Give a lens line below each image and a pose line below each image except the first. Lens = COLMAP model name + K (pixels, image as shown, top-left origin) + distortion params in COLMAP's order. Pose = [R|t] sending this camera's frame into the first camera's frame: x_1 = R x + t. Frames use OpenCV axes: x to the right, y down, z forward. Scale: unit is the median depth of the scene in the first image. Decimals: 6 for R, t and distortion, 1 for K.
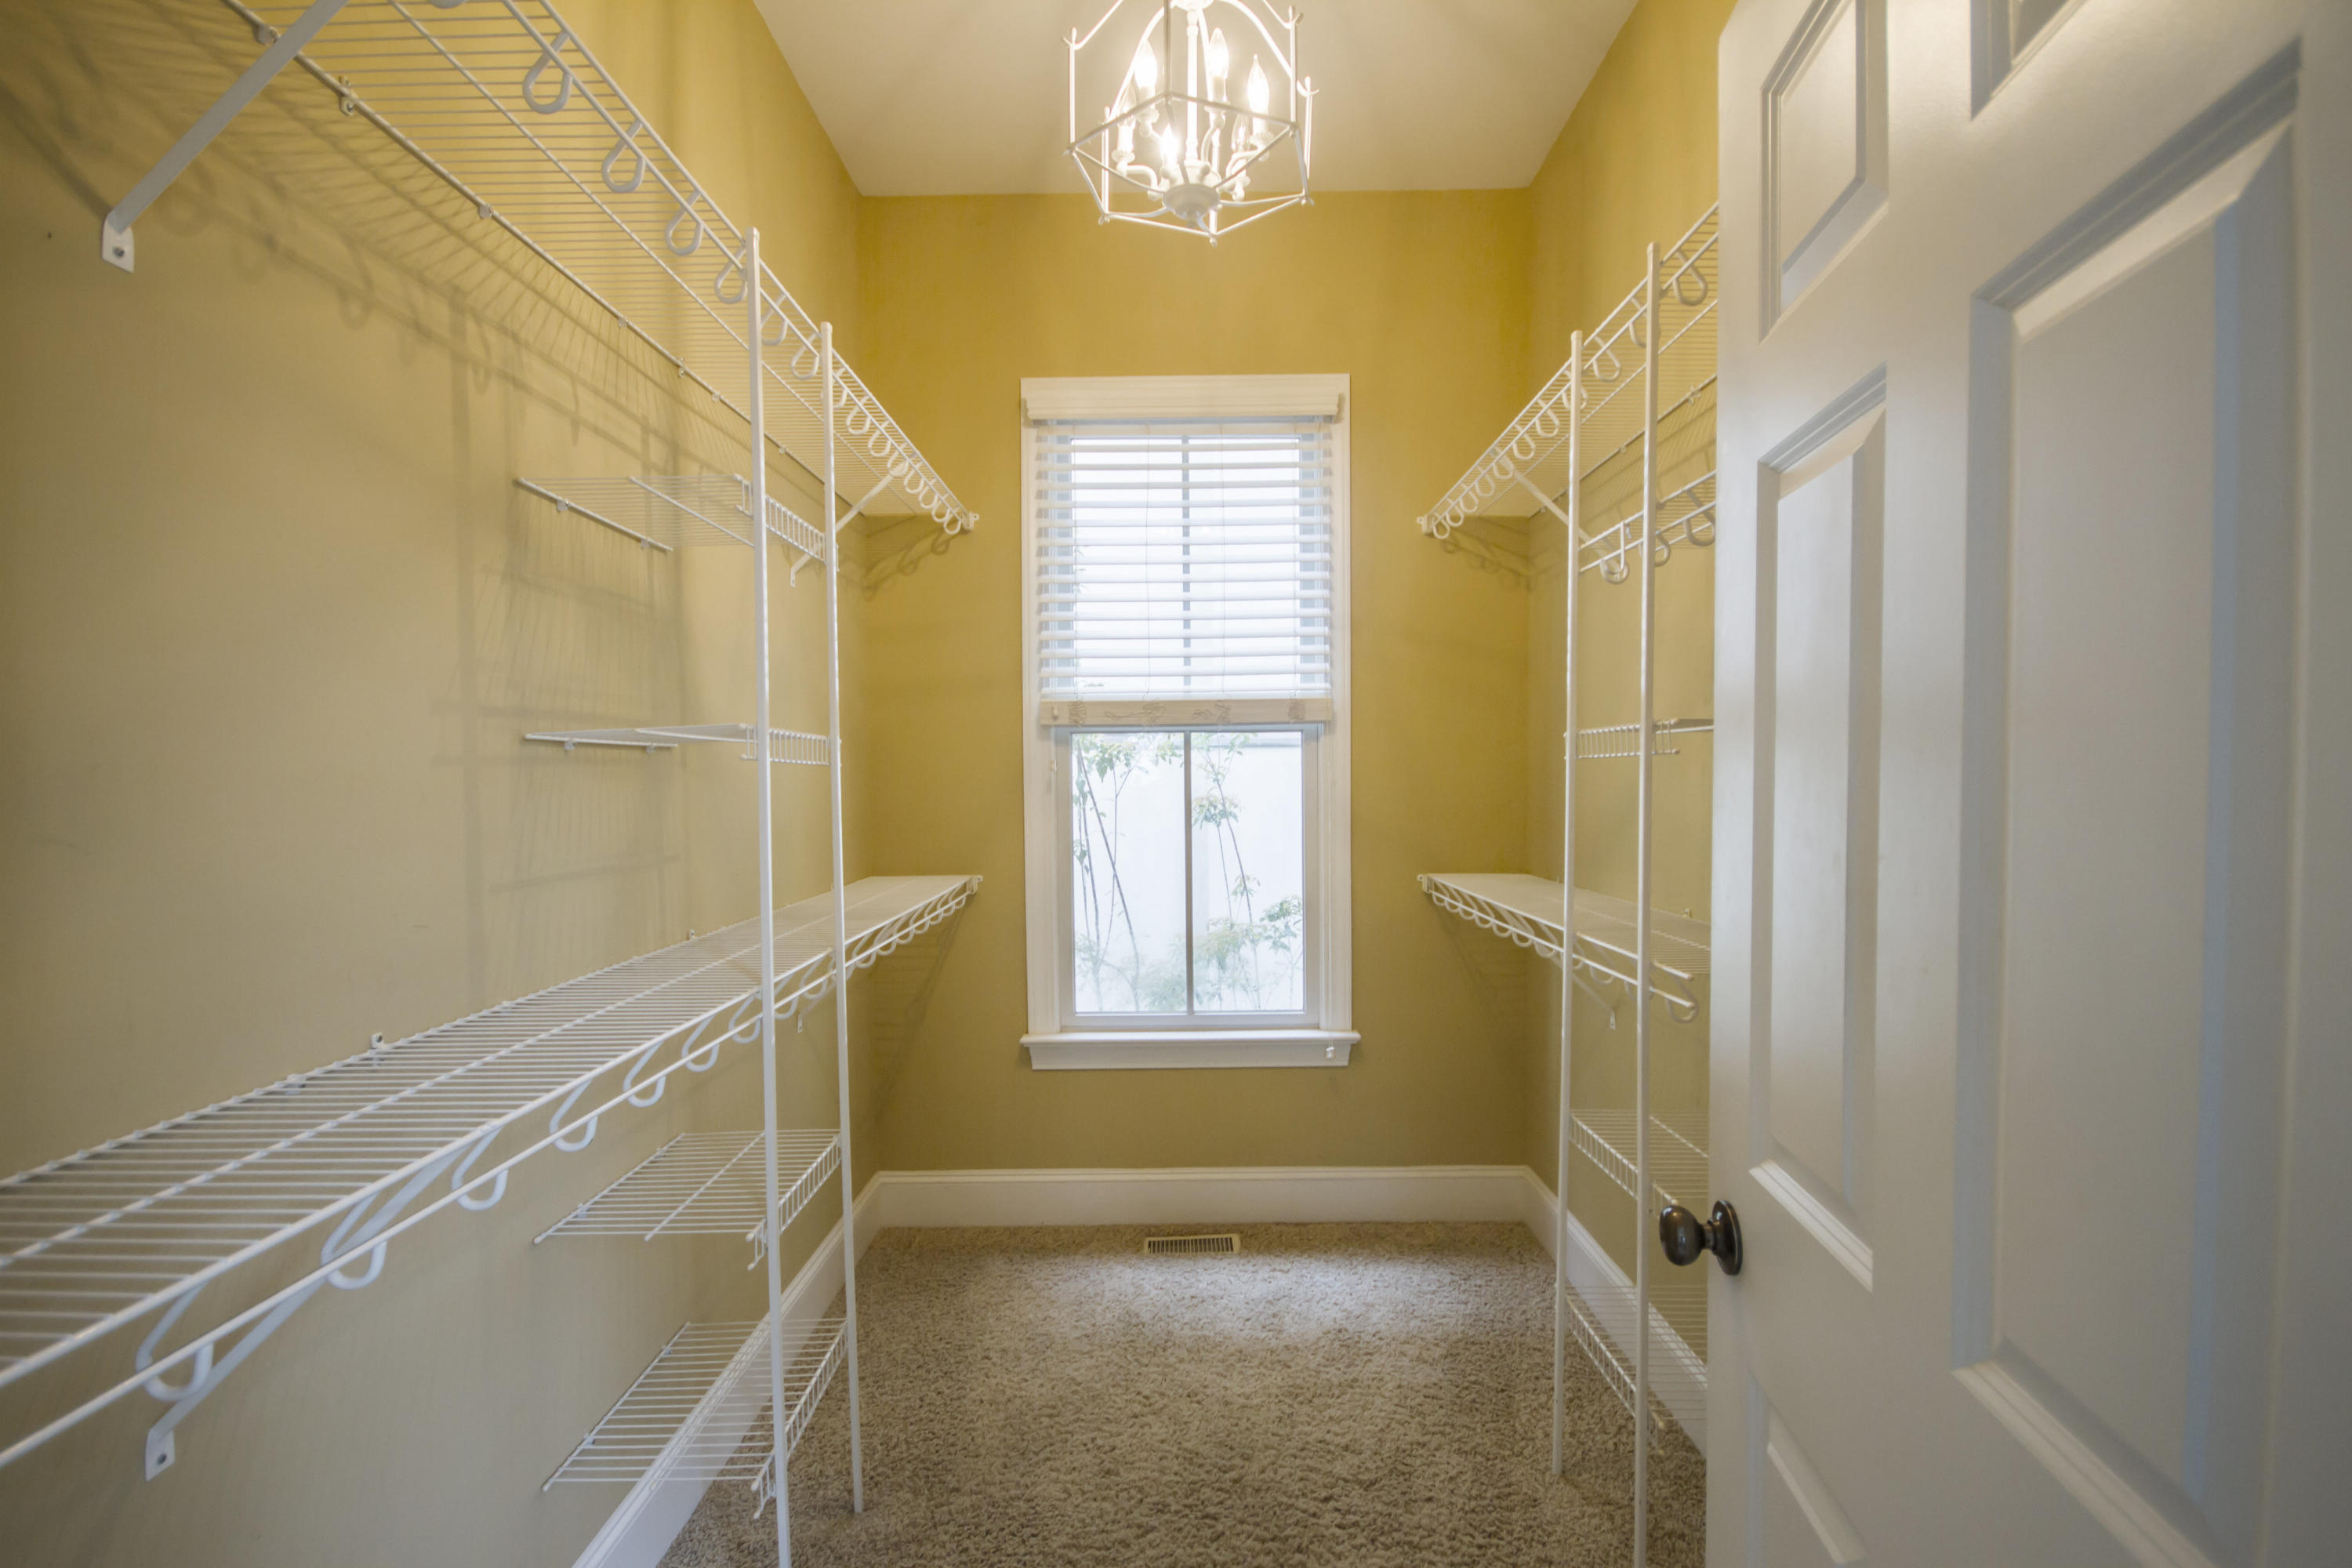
lens RADIAL K [[1083.7, 0, 1179.1], [0, 1083.7, 809.9], [0, 0, 1]] dist [-0.000098, -0.000056]
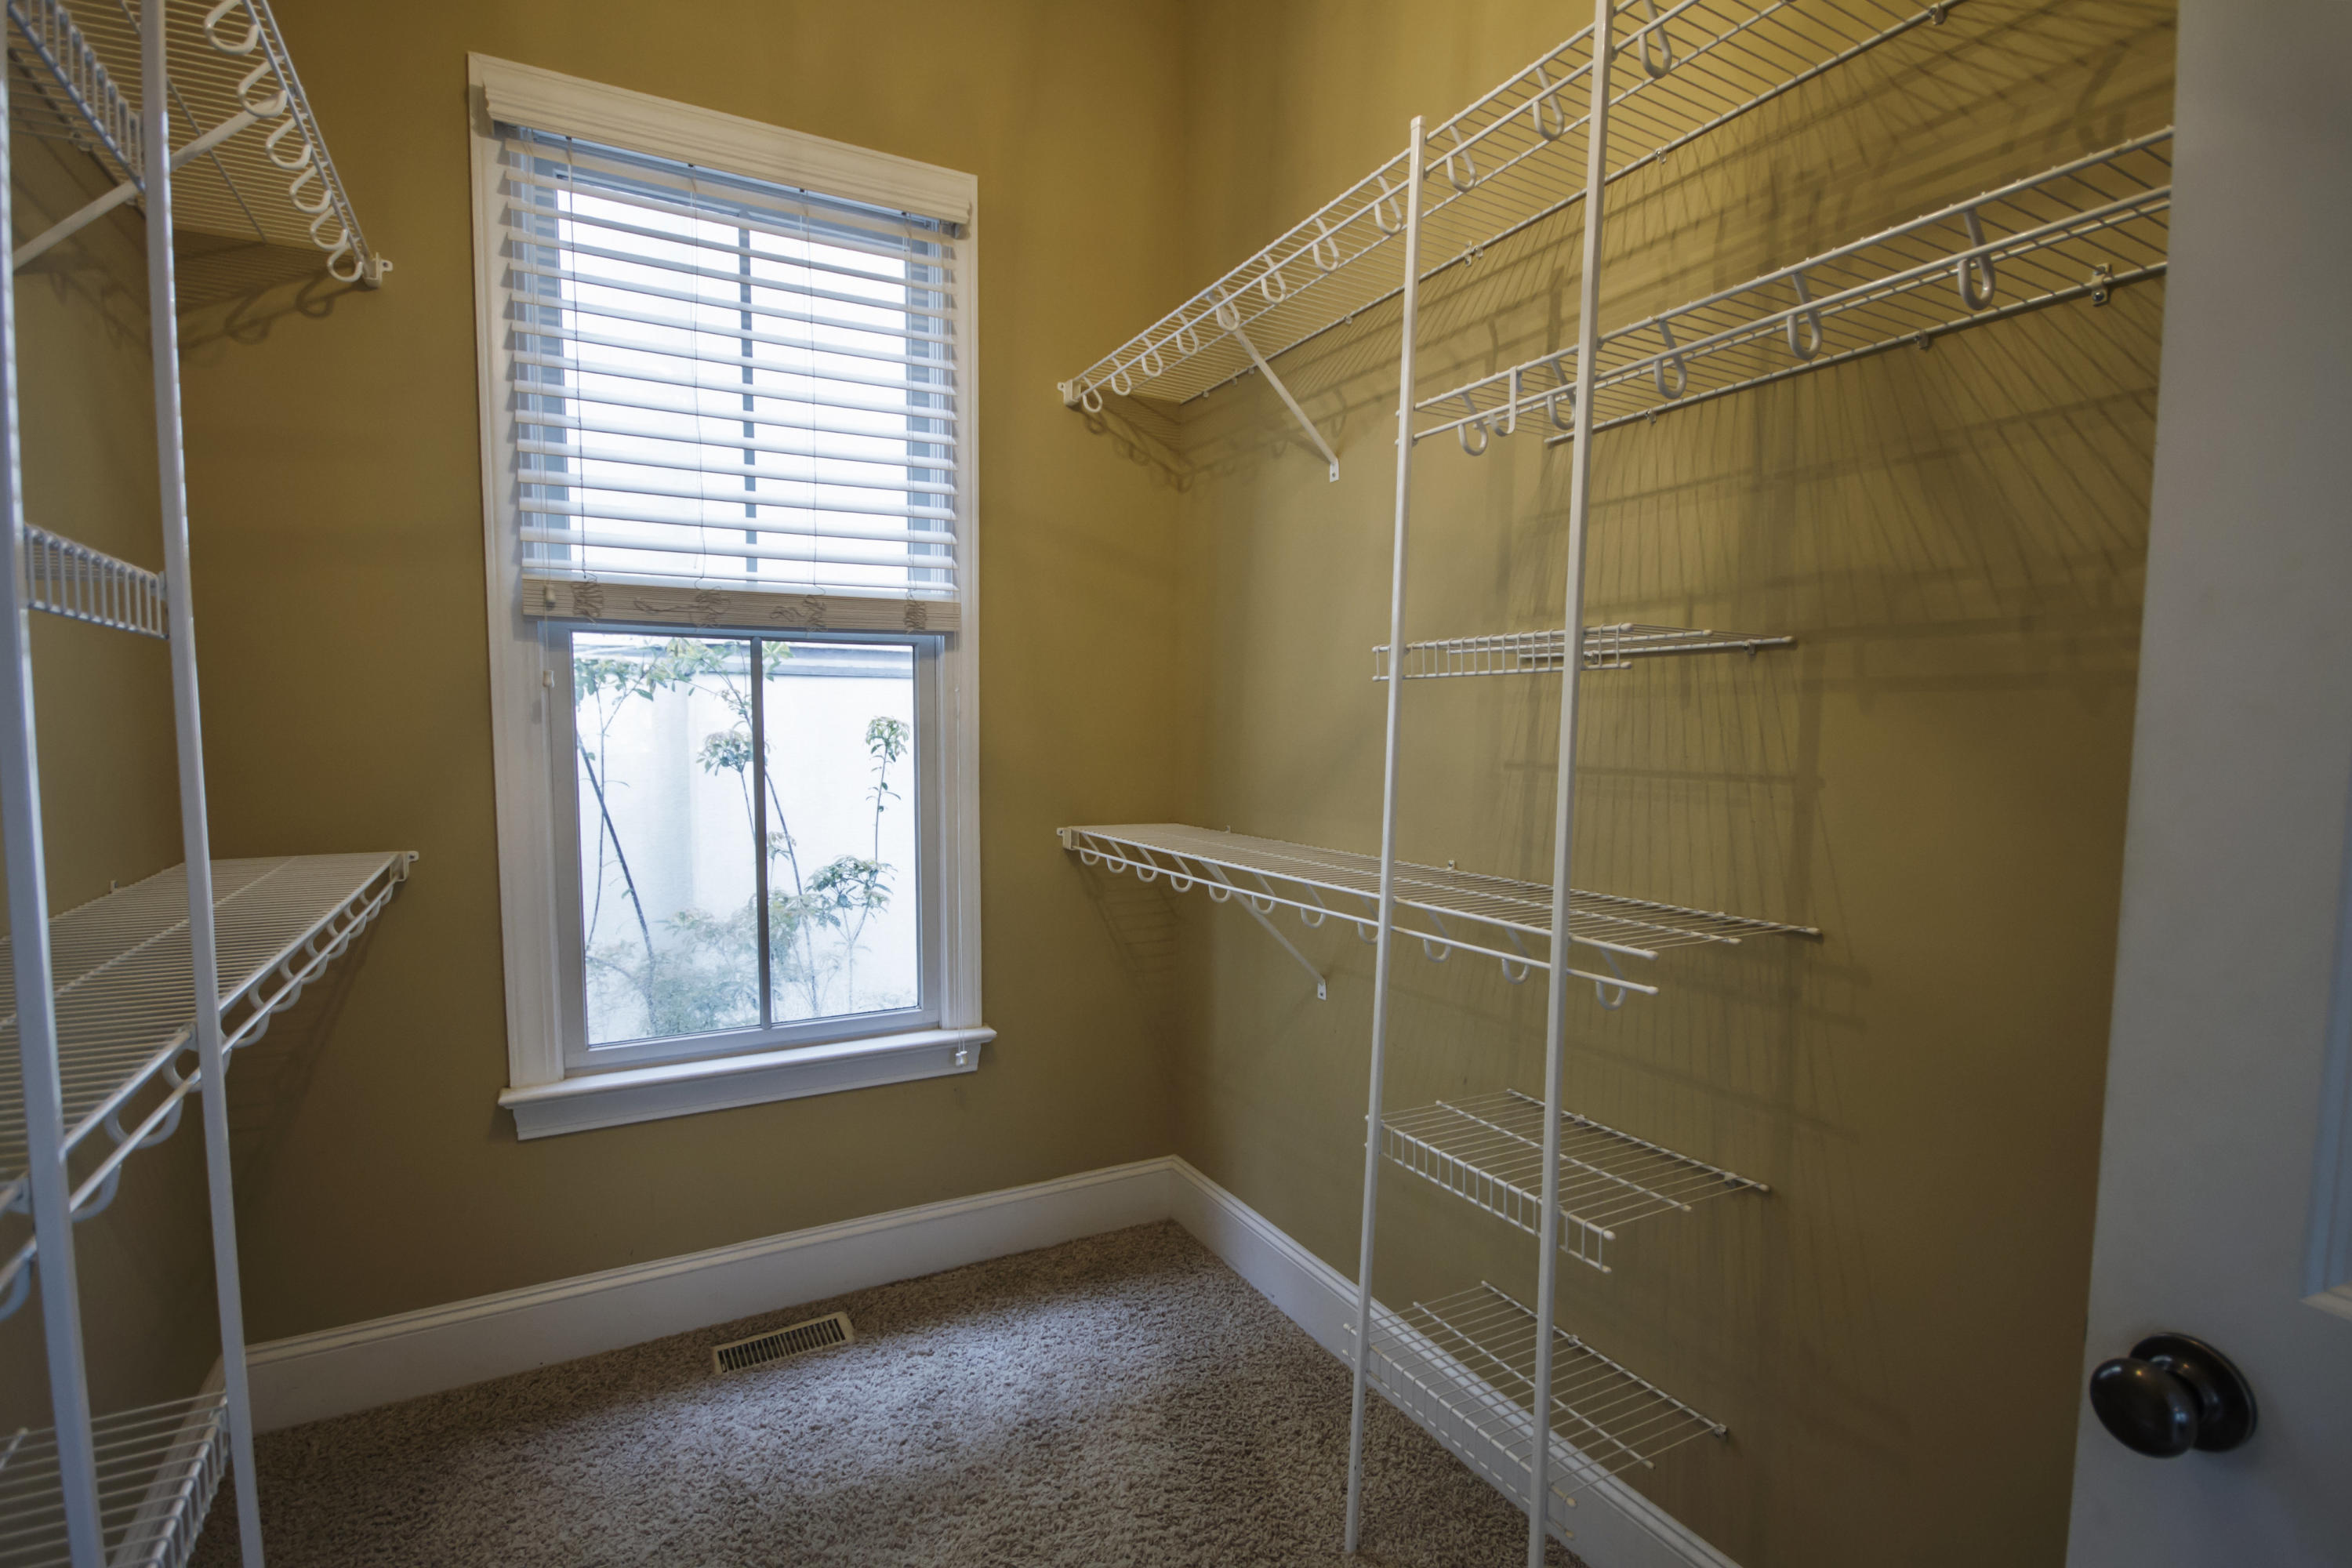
lens RADIAL K [[1112.3, 0, 1176.8], [0, 1112.3, 807.0], [0, 0, 1]] dist [0.000053, 0.000065]
pose [[0.877861, -0.022930, 0.478366, -0.104158], [0.000228, 0.998873, 0.047461, 0.004536], [-0.478916, -0.041555, 0.876877, 0.226407]]
